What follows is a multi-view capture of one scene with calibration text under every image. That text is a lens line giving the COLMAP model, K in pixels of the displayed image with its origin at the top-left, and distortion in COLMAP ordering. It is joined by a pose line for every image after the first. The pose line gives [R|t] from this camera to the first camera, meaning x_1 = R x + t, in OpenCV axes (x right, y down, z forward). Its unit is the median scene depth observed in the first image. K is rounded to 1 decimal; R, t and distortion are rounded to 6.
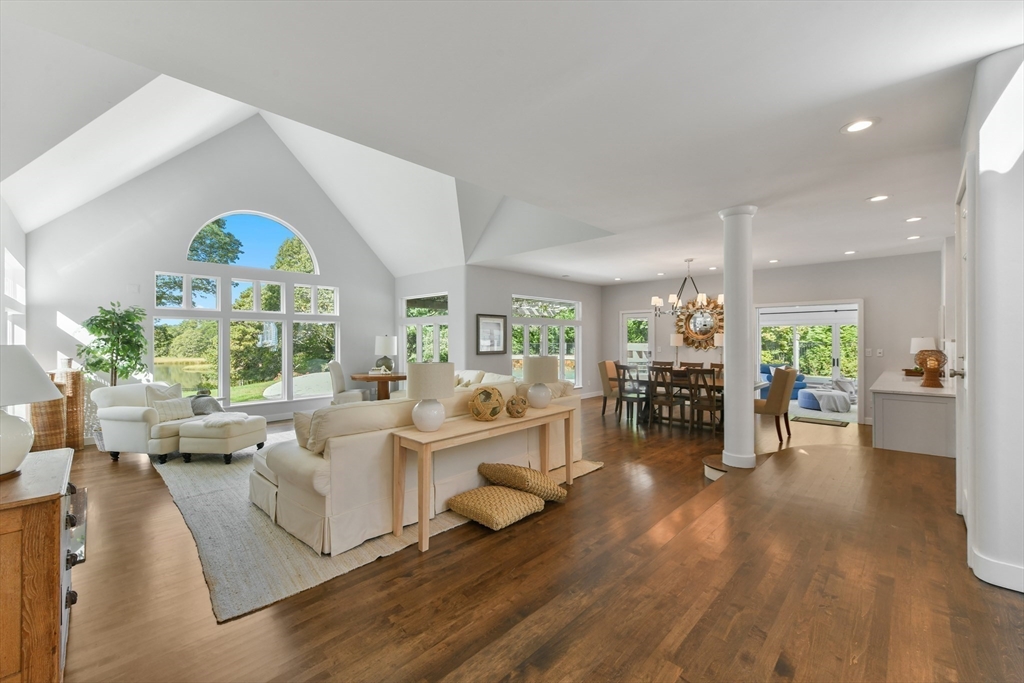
lens RADIAL K [[413.9, 0, 514.4], [0, 413.9, 339.5], [0, 0, 1]] dist [0.000543, 0.001499]
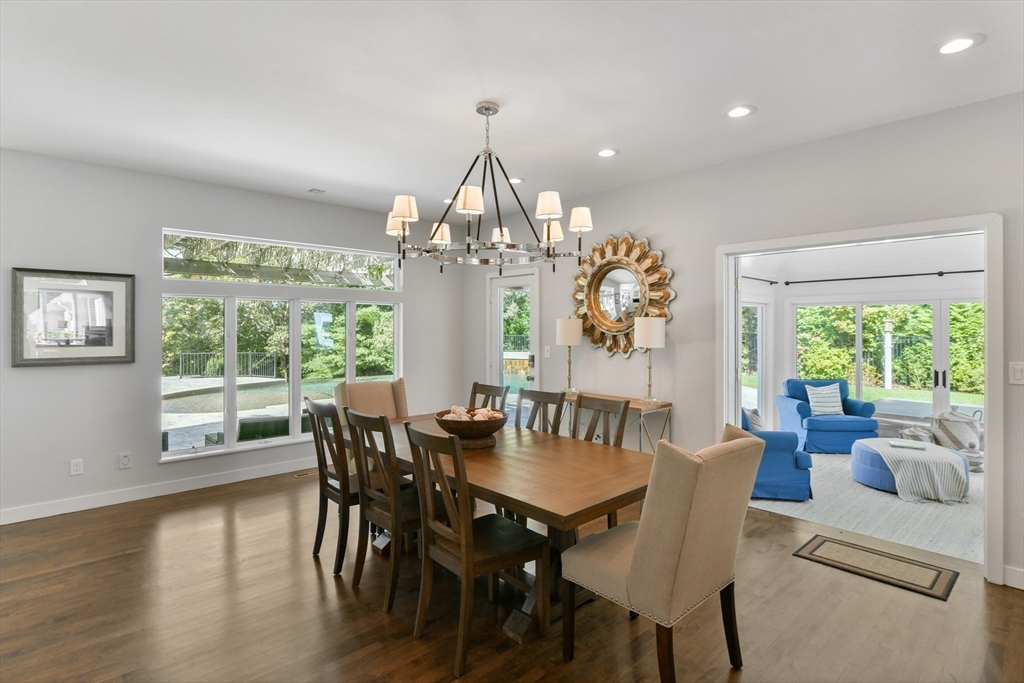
lens RADIAL K [[513.4, 0, 517.1], [0, 513.4, 327.2], [0, 0, 1]] dist [-0.003047, -0.000932]
pose [[0.998625, 0.003497, -0.052306, 0.351471], [-0.003727, 0.999984, -0.004294, -0.001818], [0.052290, 0.004484, 0.998622, 0.421577]]
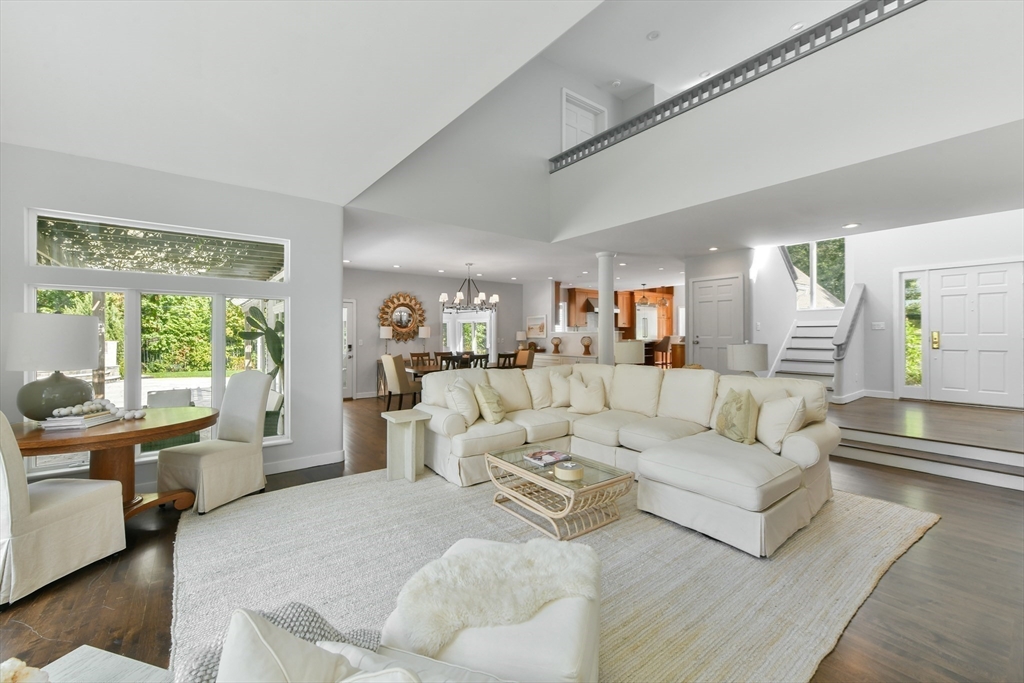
lens RADIAL K [[413.9, 0, 516.0], [0, 413.9, 335.6], [0, 0, 1]] dist [0.000543, 0.001499]
pose [[0.136257, 0.000433, 0.990673, -0.547253], [0.002519, 0.999997, -0.000783, 0.009704], [-0.990670, 0.002602, 0.136256, 0.530057]]
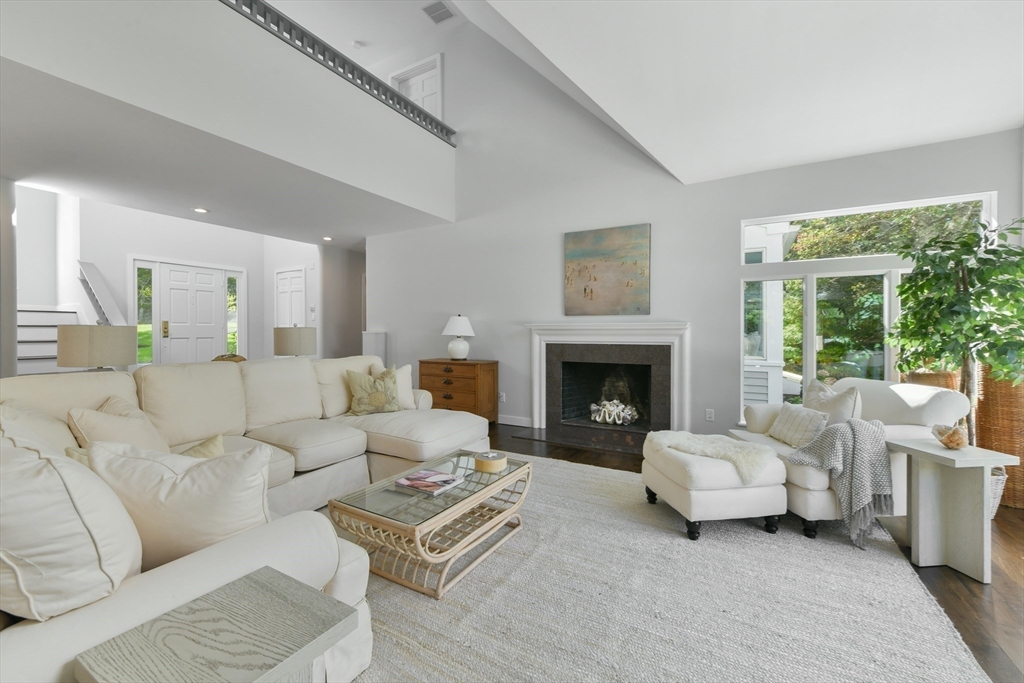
lens RADIAL K [[413.9, 0, 514.2], [0, 413.9, 332.4], [0, 0, 1]] dist [0.000543, 0.001499]
pose [[-0.967725, 0.005202, -0.251953, -0.178111], [0.003380, 0.999965, 0.007665, 0.021428], [0.251984, 0.006566, -0.967709, 0.809445]]
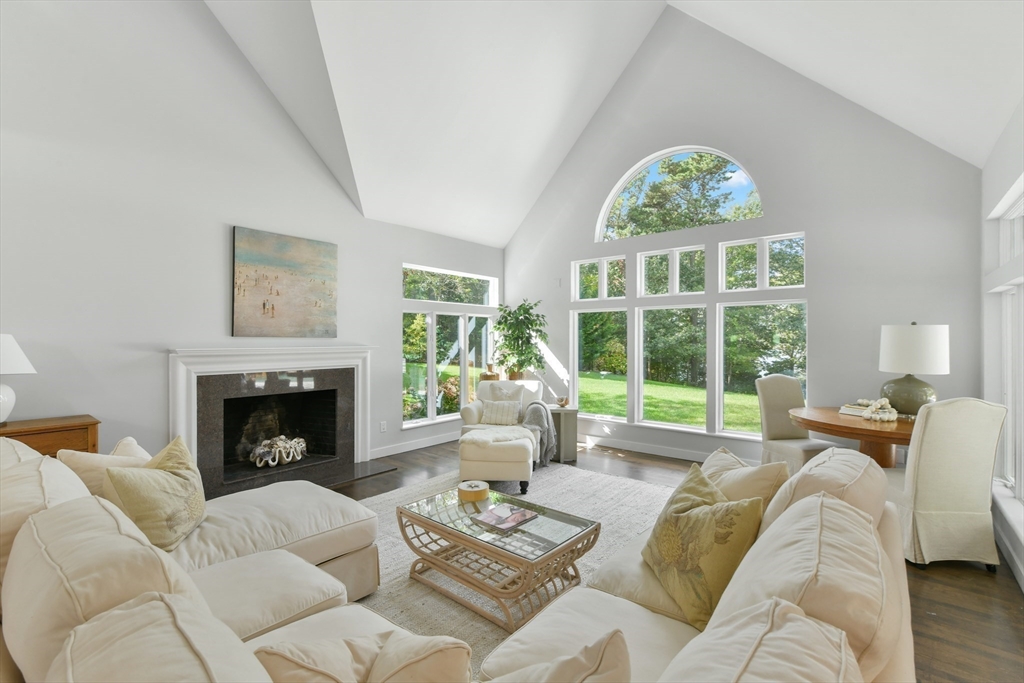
lens RADIAL K [[449.5, 0, 512.1], [0, 449.5, 340.7], [0, 0, 1]] dist [-0.002447, -0.000148]
pose [[0.081149, 0.003424, -0.996696, 0.079185], [-0.001879, 0.999993, 0.003283, 0.006030], [0.996700, 0.001606, 0.081155, 0.533720]]
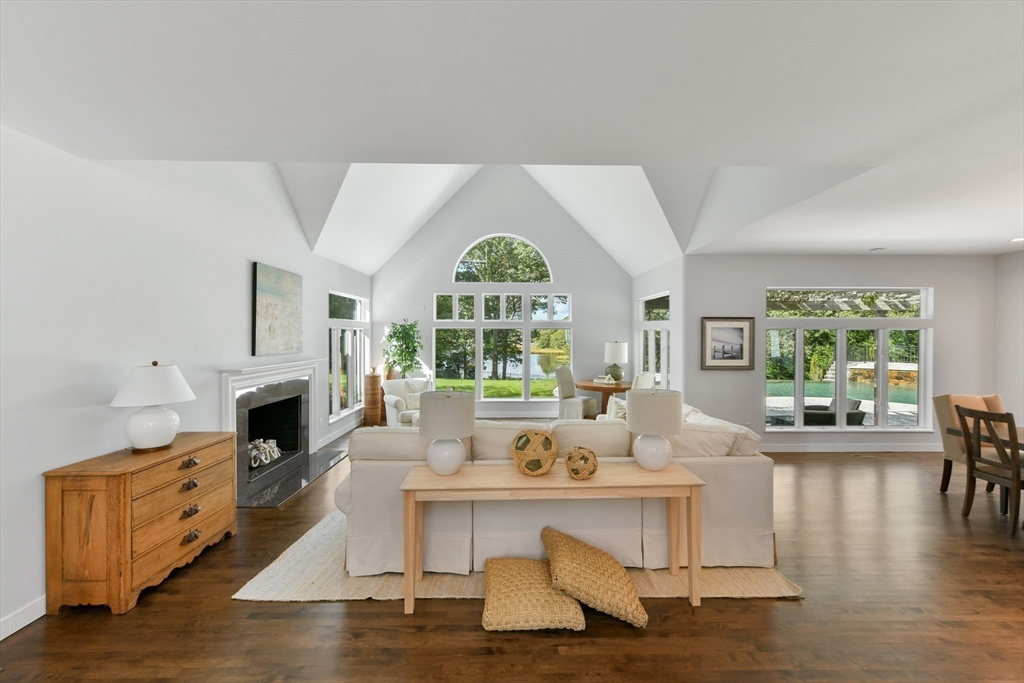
lens RADIAL K [[413.9, 0, 516.4], [0, 413.9, 339.0], [0, 0, 1]] dist [0.000543, 0.001499]
pose [[0.708247, 0.009419, -0.705902, 0.169347], [-0.003931, 0.999948, 0.009399, -0.021453], [0.705954, -0.003882, 0.708247, 0.170418]]
